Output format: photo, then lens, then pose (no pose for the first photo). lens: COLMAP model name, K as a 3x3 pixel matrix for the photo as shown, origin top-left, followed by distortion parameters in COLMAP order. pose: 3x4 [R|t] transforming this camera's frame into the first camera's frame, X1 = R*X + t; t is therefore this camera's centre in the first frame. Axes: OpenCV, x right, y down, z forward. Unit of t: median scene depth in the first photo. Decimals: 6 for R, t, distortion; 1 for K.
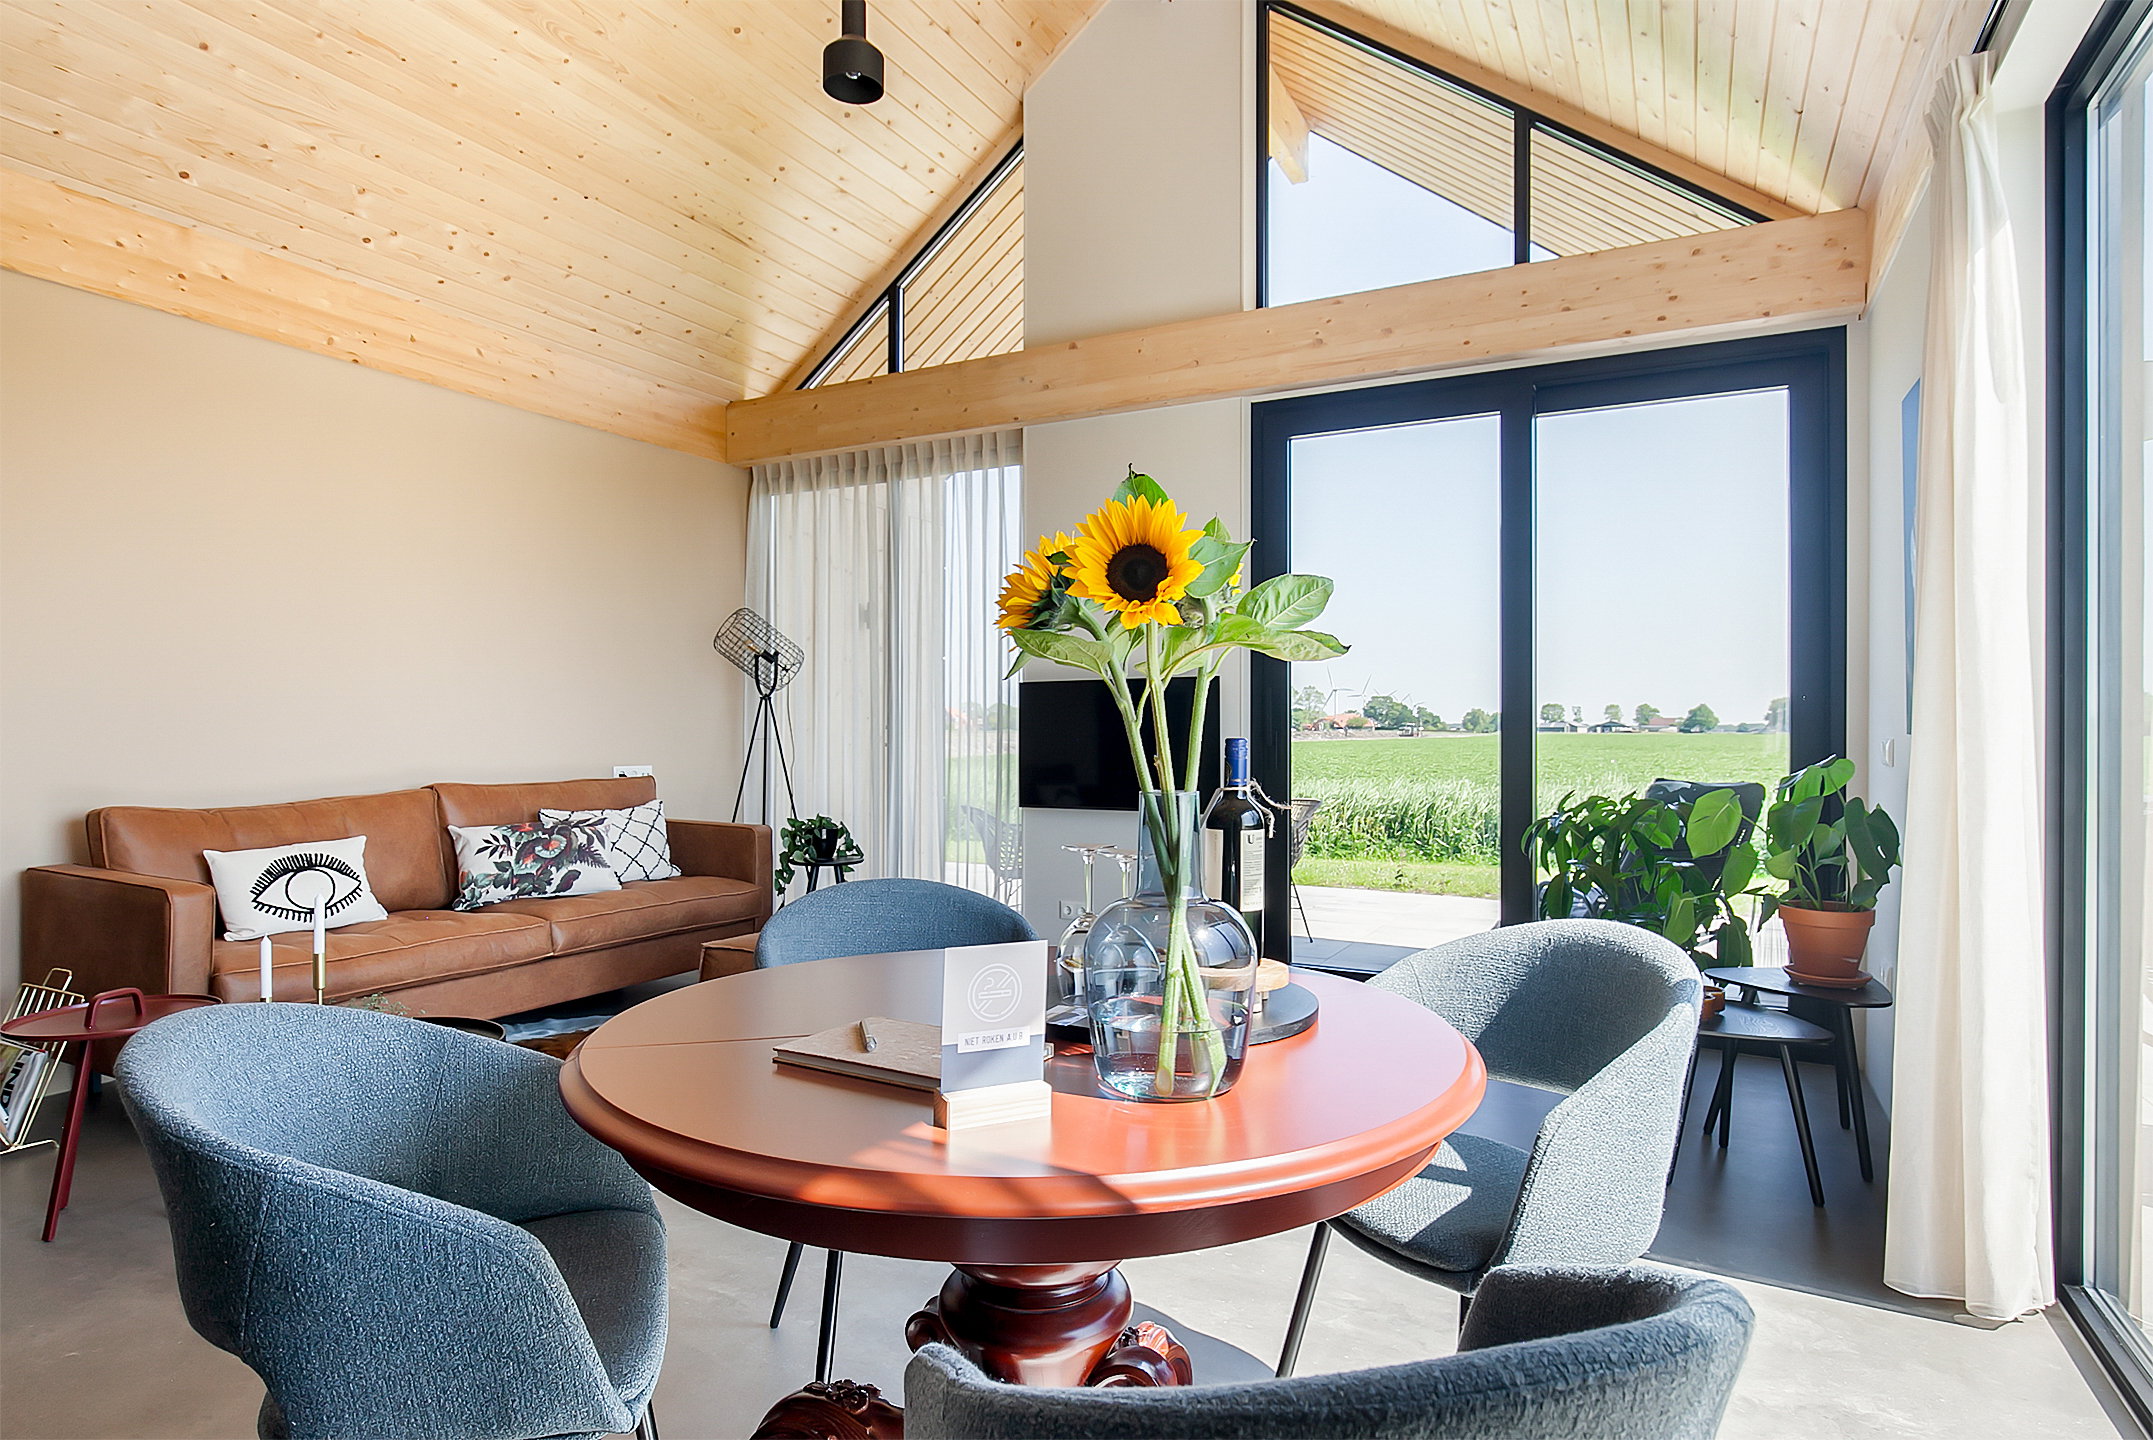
lens RADIAL K [[1244.4, 0, 1076.5], [0, 1244.4, 720.0], [0, 0, 1]] dist [0.000366, 0.000012]
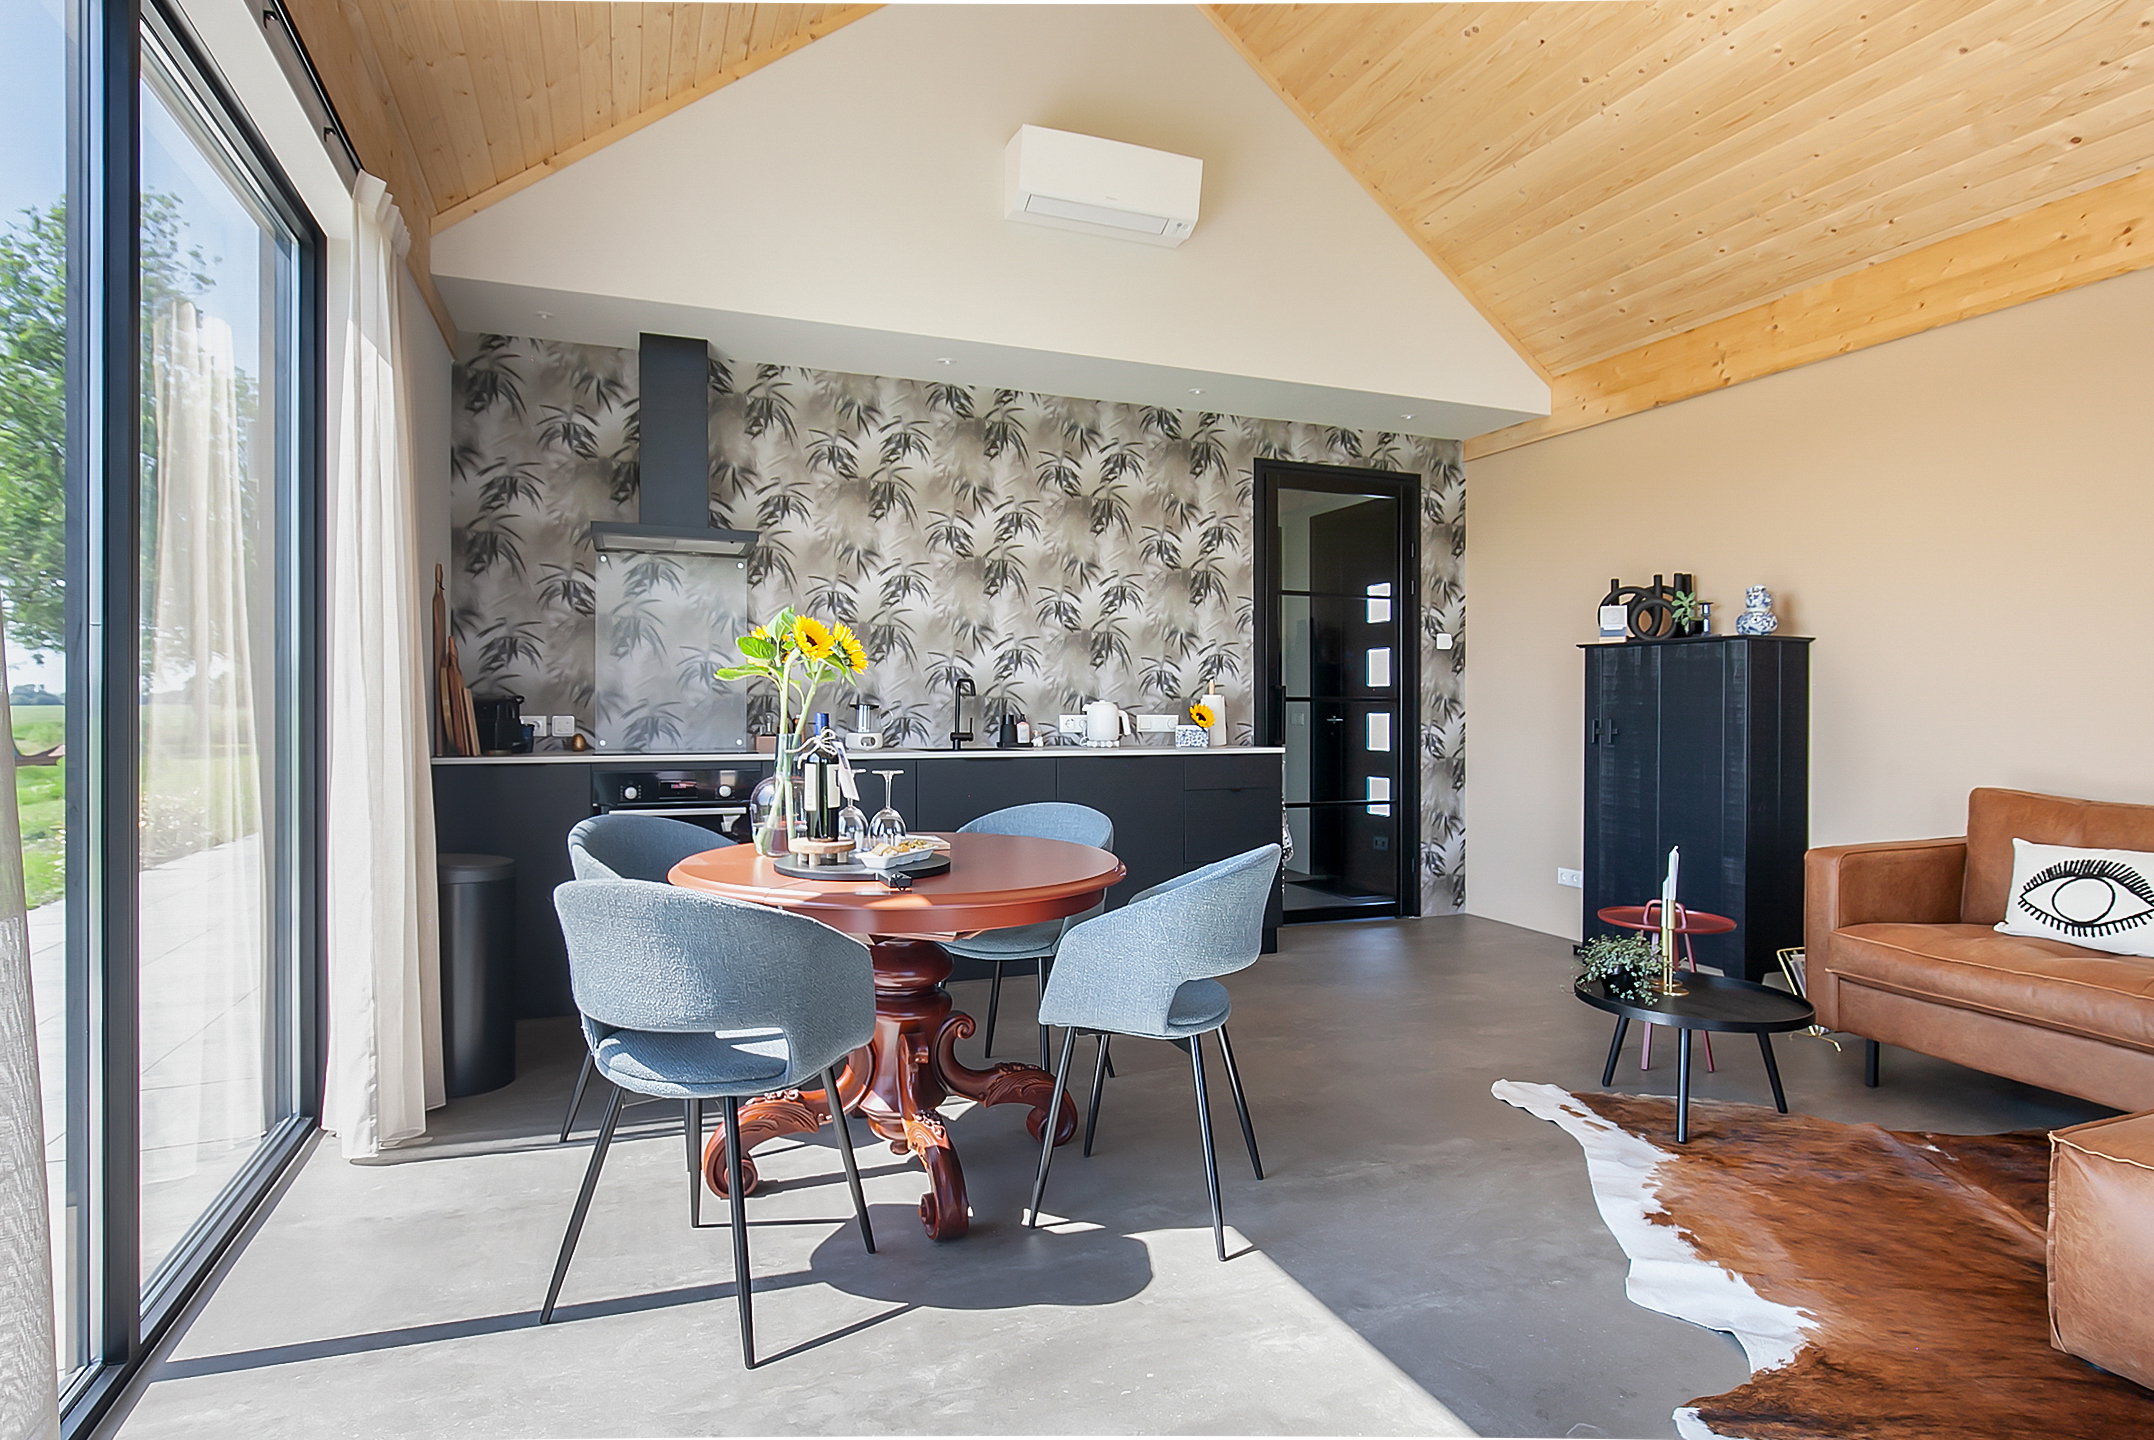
lens RADIAL K [[1148.3, 0, 1084.1], [0, 1148.3, 714.1], [0, 0, 1]] dist [-0.014765, -0.000575]
pose [[-0.620105, -0.004240, -0.784507, 0.359857], [-0.006586, 0.999978, -0.000199, 0.009456], [0.784491, 0.005044, -0.620120, 0.775536]]
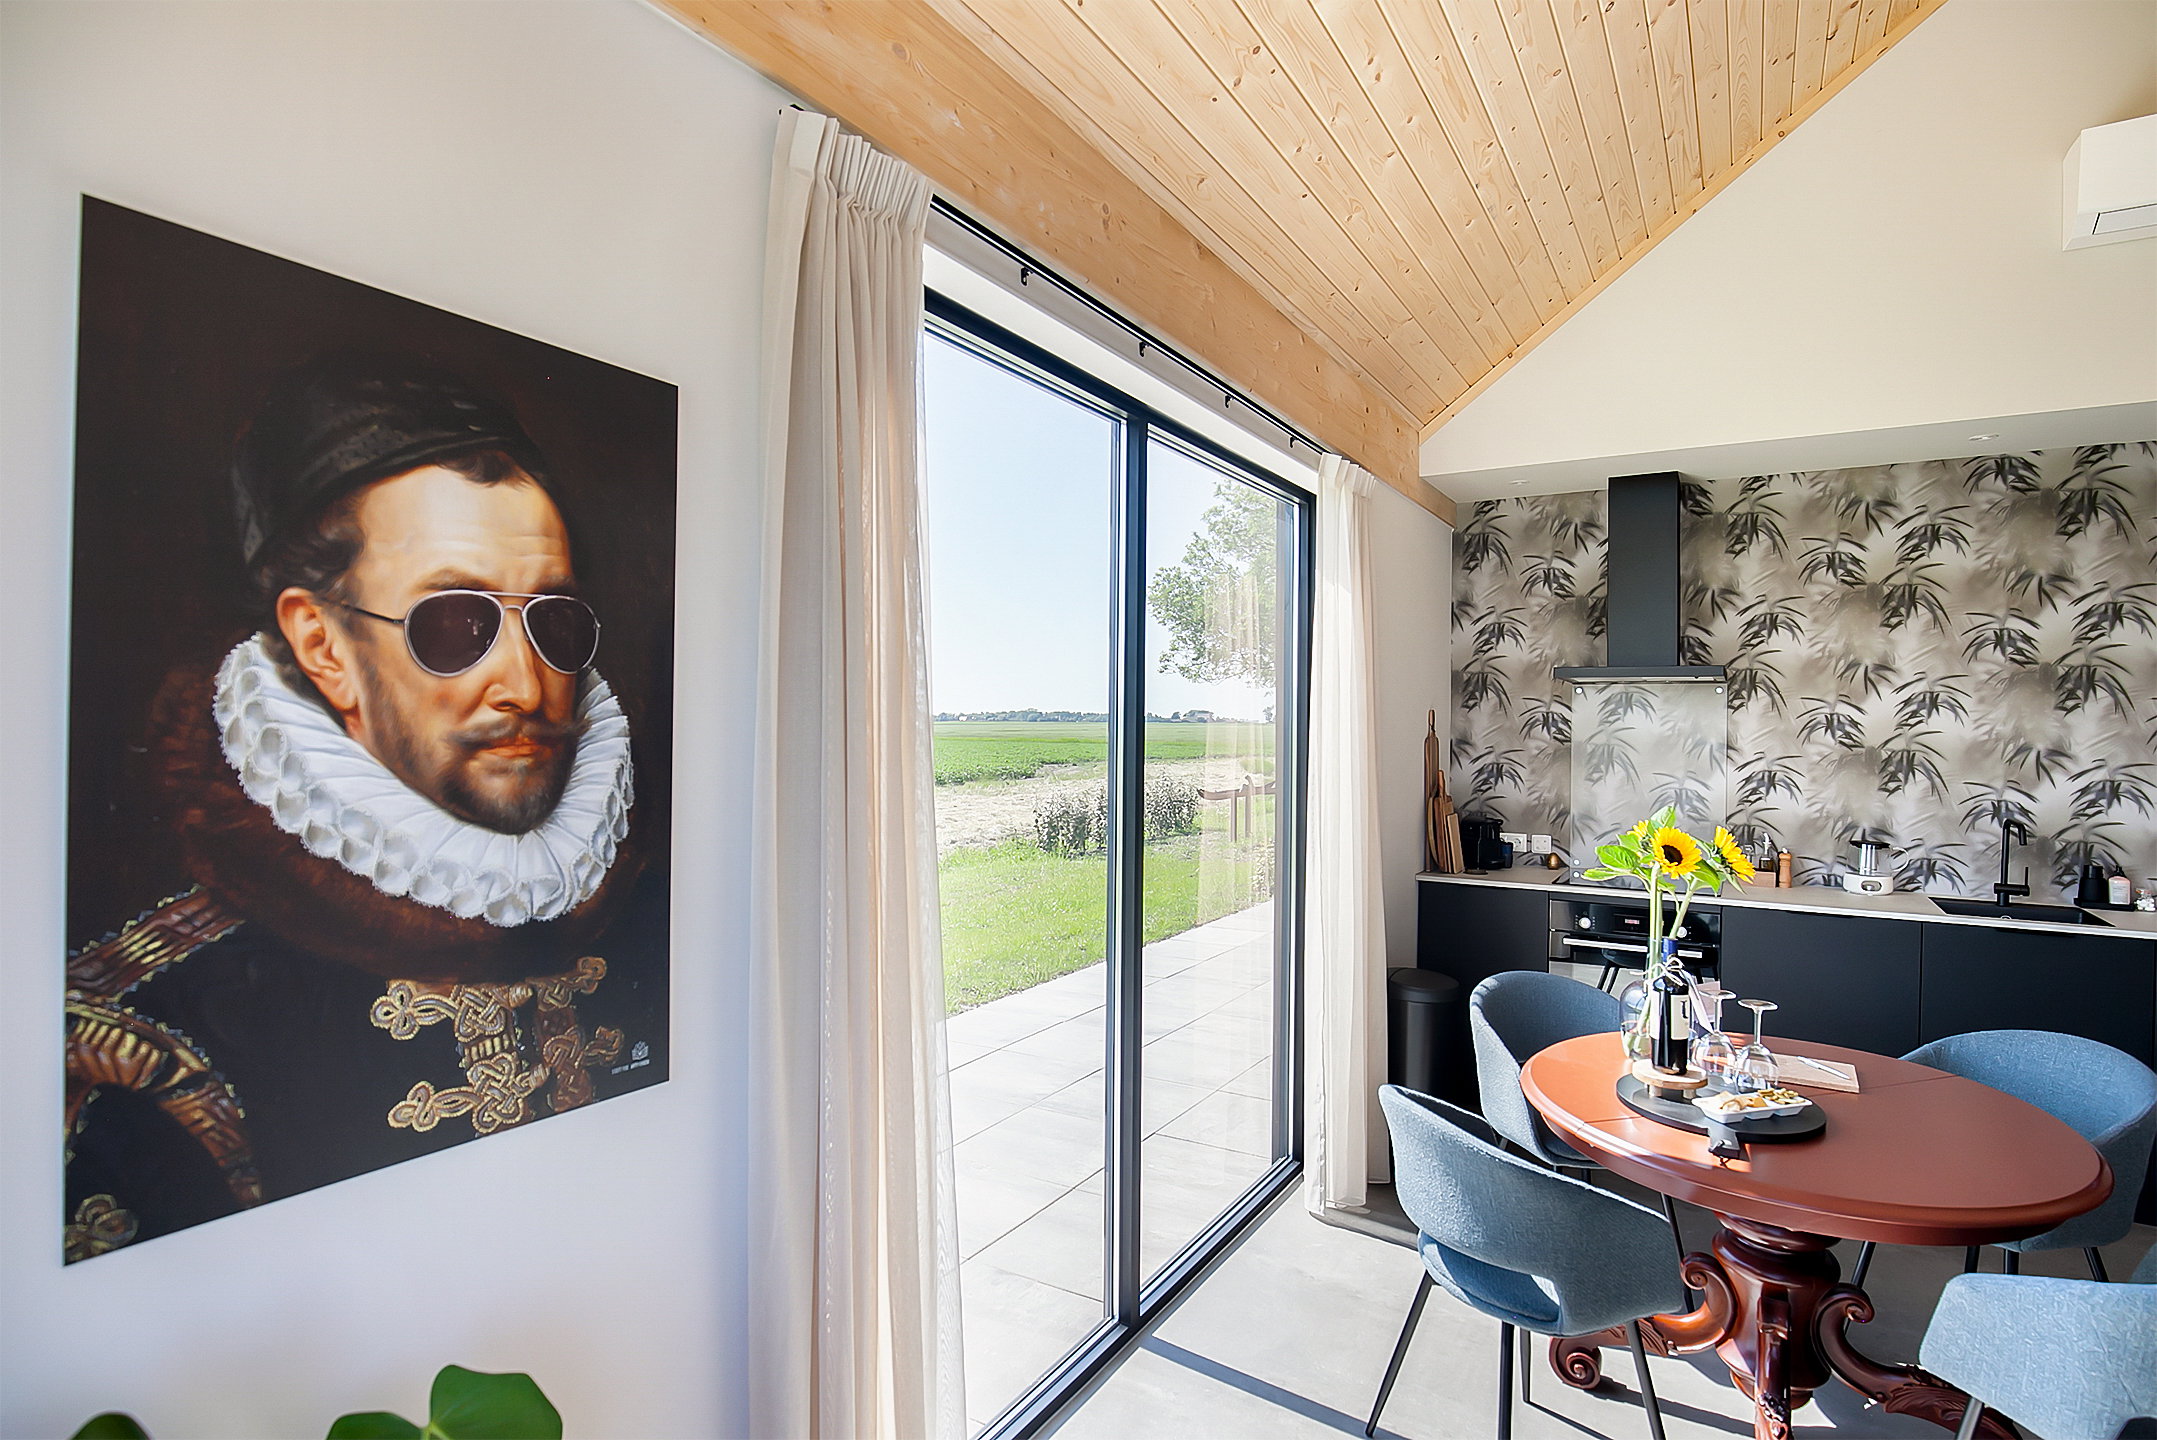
lens RADIAL K [[1075.2, 0, 1082.1], [0, 1075.2, 728.2], [0, 0, 1]] dist [-0.044856, 0.012828]
pose [[-0.999266, -0.015692, 0.034957, 0.270788], [-0.015506, 0.999864, 0.005582, -0.081916], [-0.035040, 0.005036, -0.999373, 0.835521]]
